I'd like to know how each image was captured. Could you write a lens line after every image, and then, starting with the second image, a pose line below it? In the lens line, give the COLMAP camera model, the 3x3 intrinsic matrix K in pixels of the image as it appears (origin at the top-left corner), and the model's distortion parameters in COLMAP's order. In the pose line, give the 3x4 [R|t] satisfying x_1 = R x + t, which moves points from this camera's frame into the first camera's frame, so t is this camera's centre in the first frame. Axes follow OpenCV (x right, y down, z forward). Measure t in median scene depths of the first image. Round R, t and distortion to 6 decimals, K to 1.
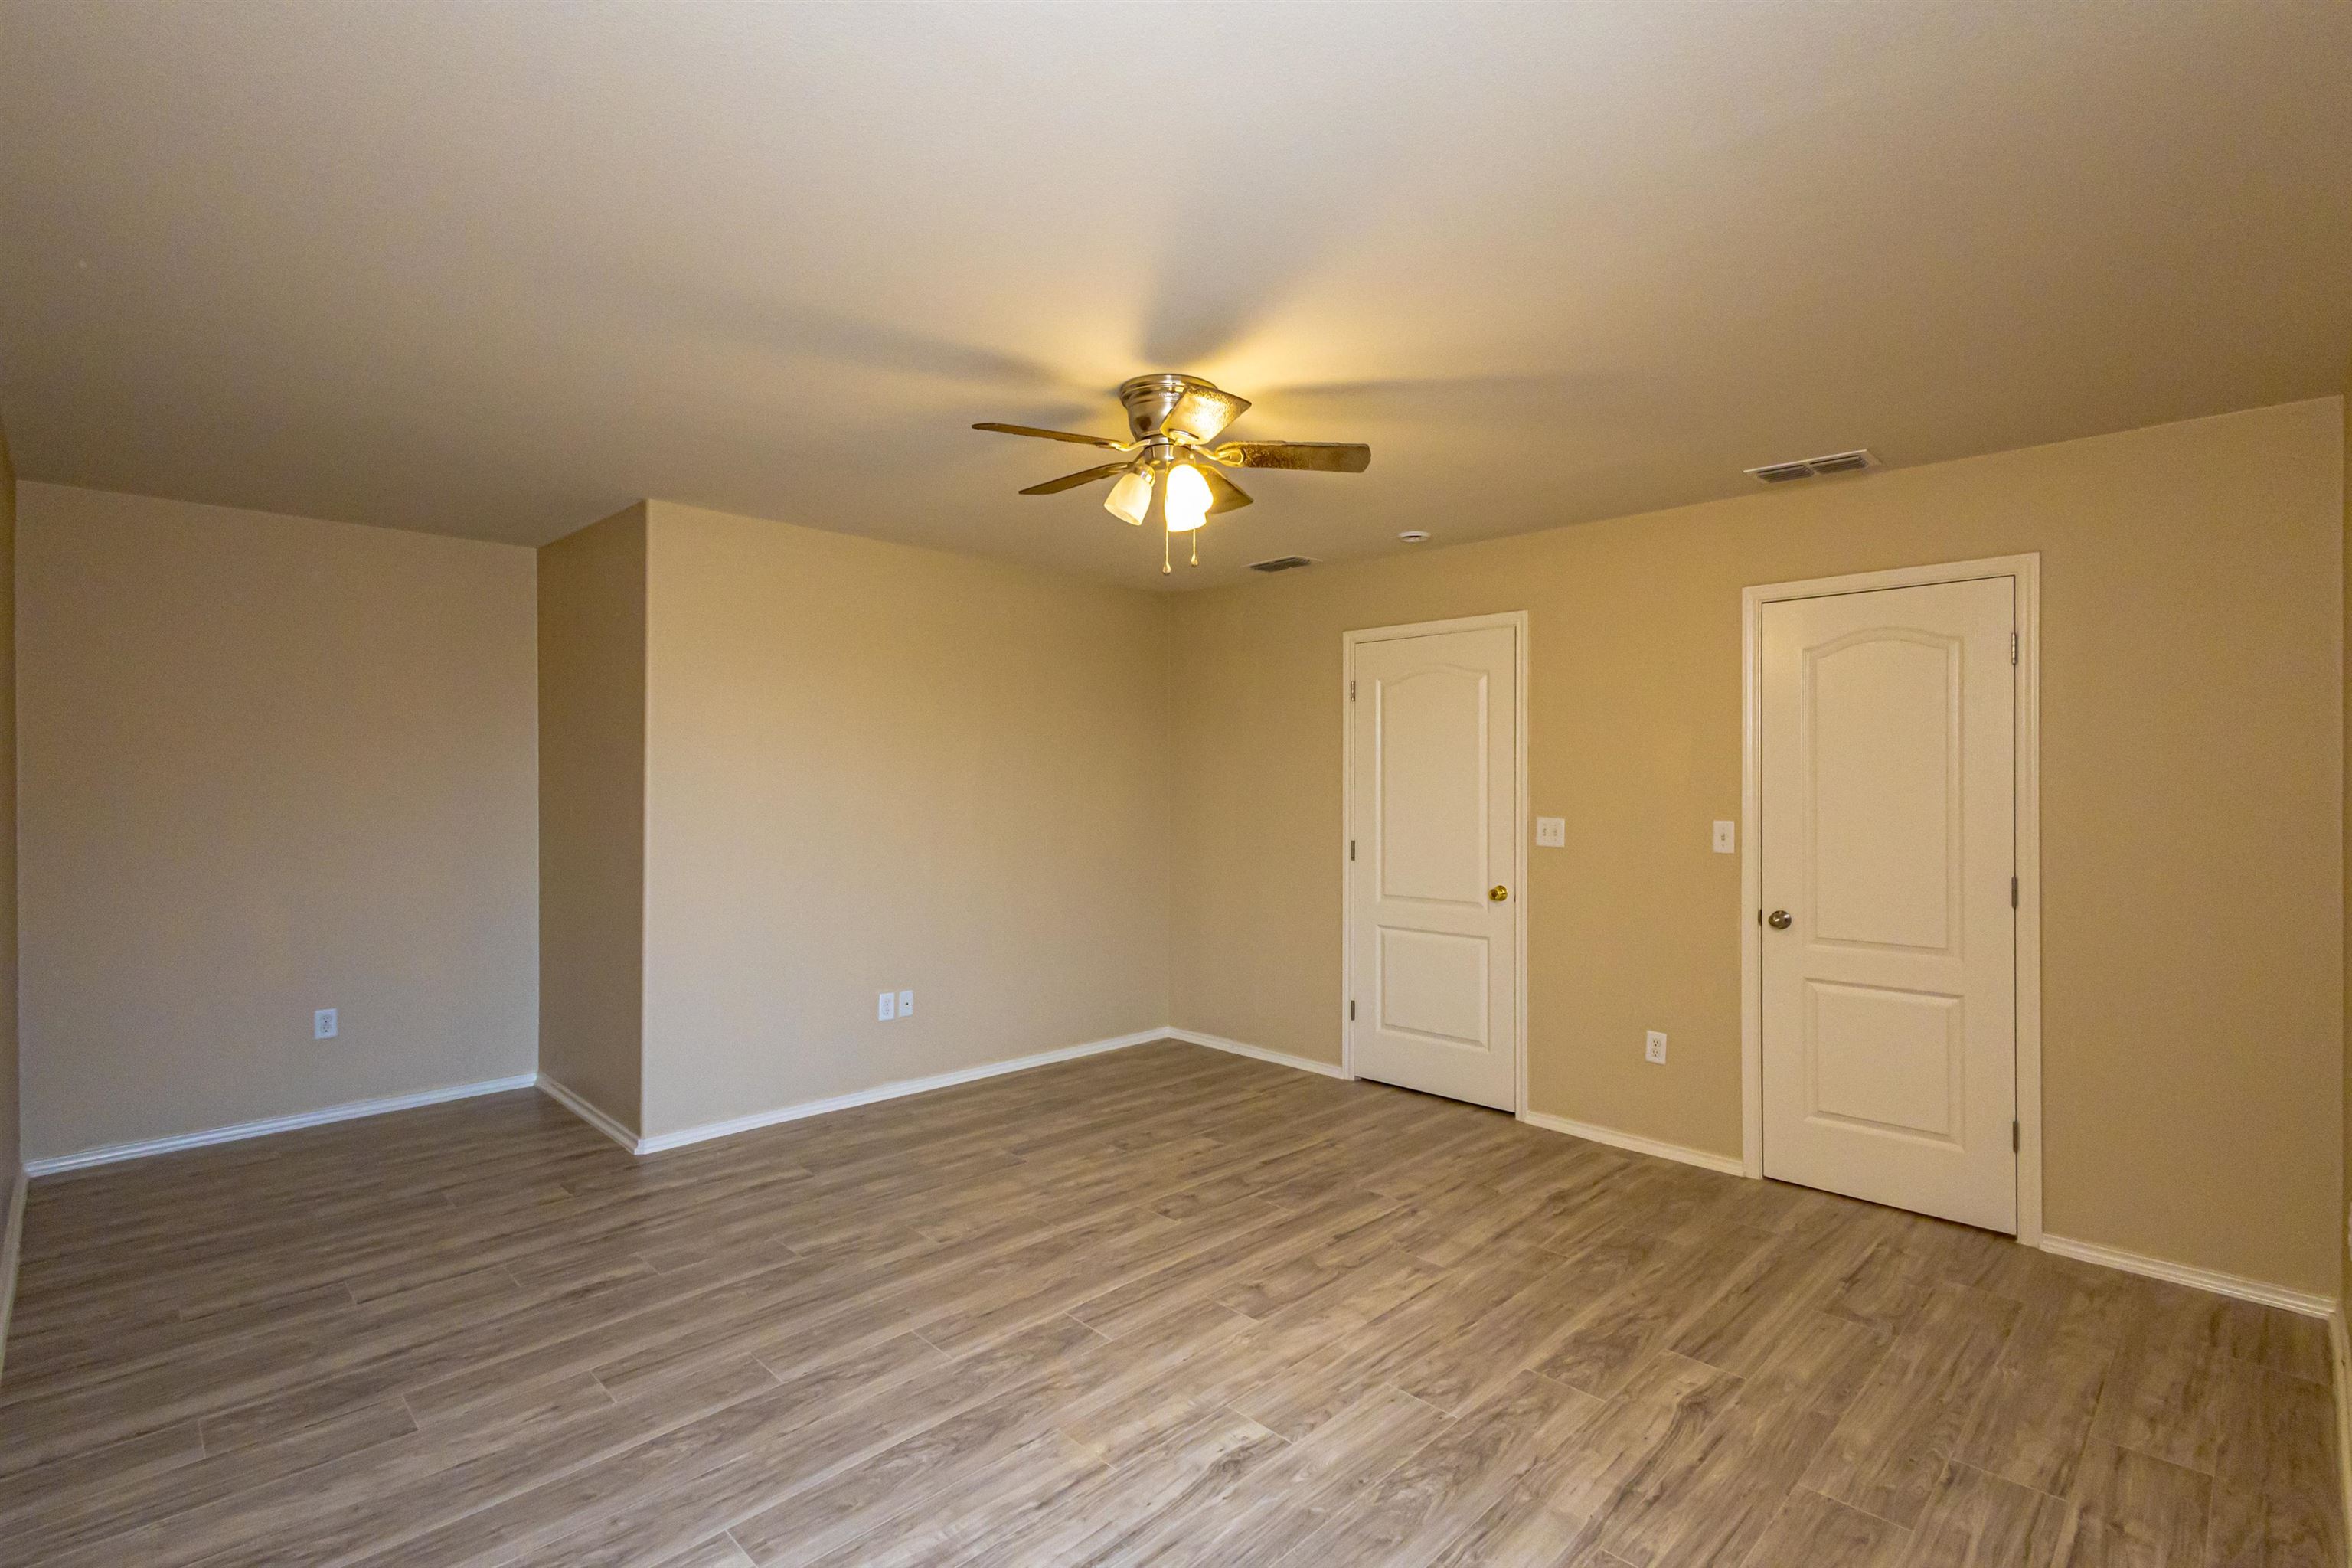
lens RADIAL K [[1074.8, 0, 1187.6], [0, 1074.8, 790.0], [0, 0, 1]] dist [0.008327, -0.002057]
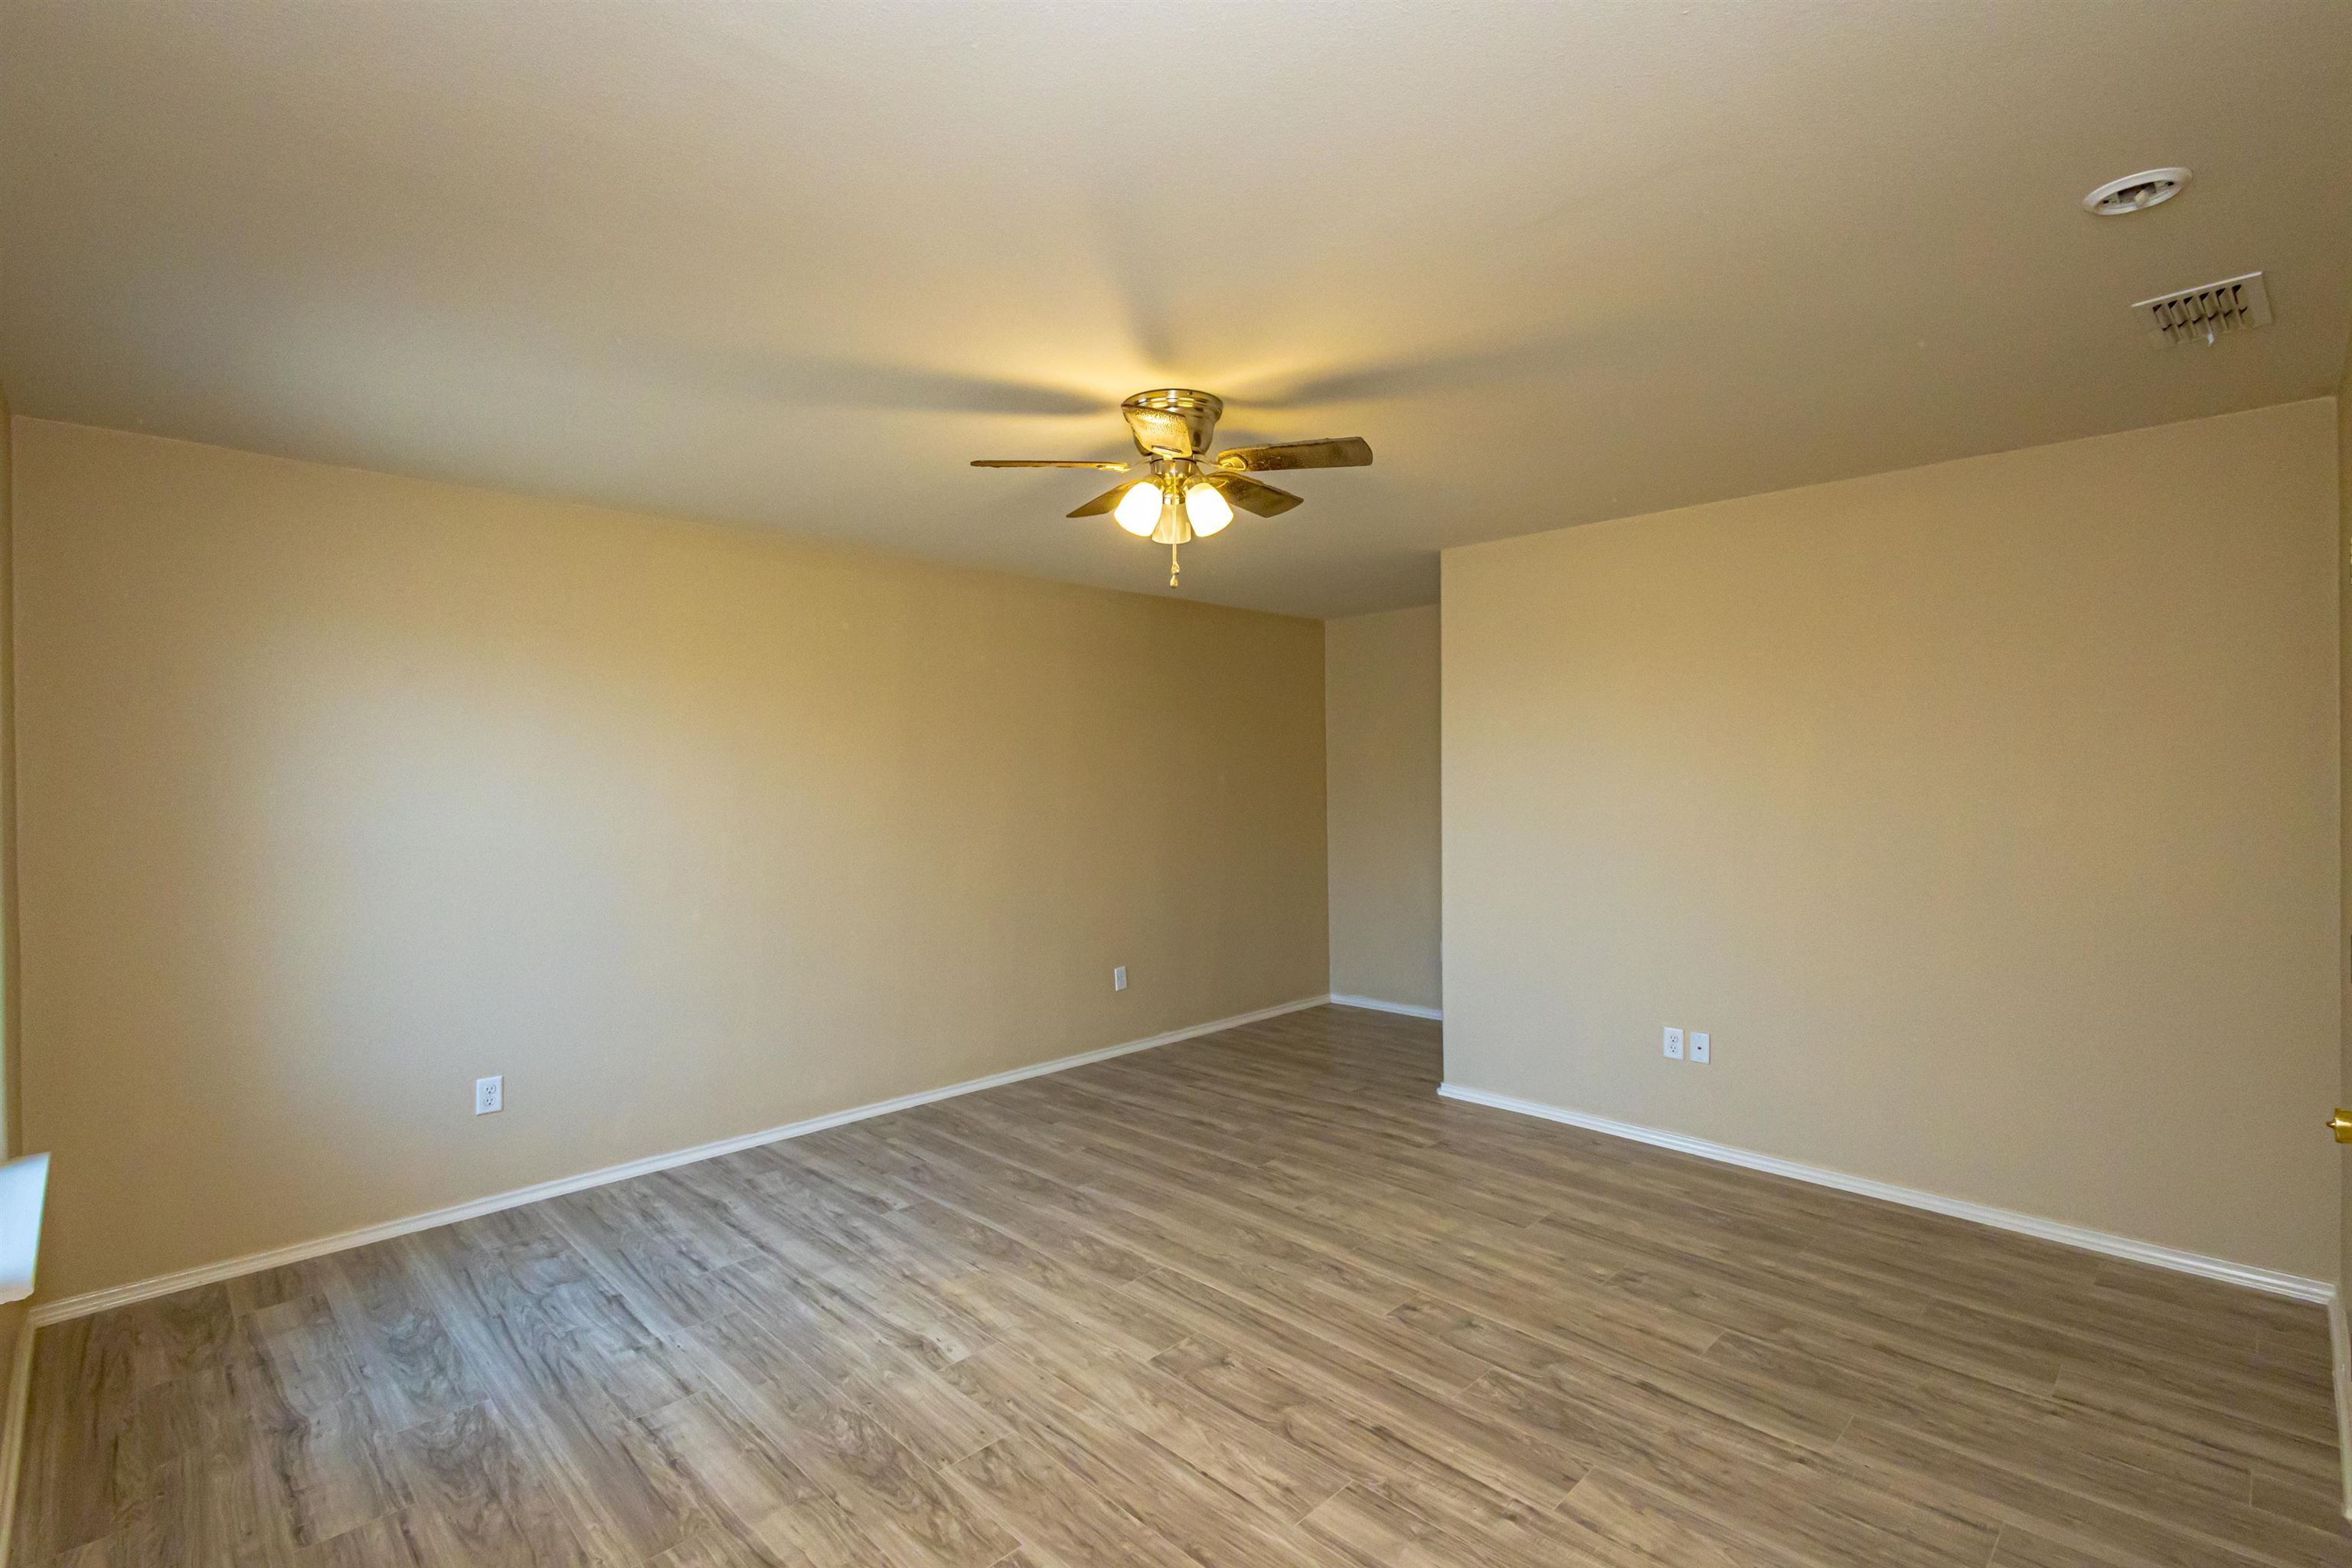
lens RADIAL K [[1074.8, 0, 1178.6], [0, 1074.8, 789.4], [0, 0, 1]] dist [0.008327, -0.002057]
pose [[-0.000177, 0.007921, -0.999969, 0.897818], [0.001680, 0.999967, 0.007920, -0.017543], [0.999999, -0.001678, -0.000190, 0.912260]]
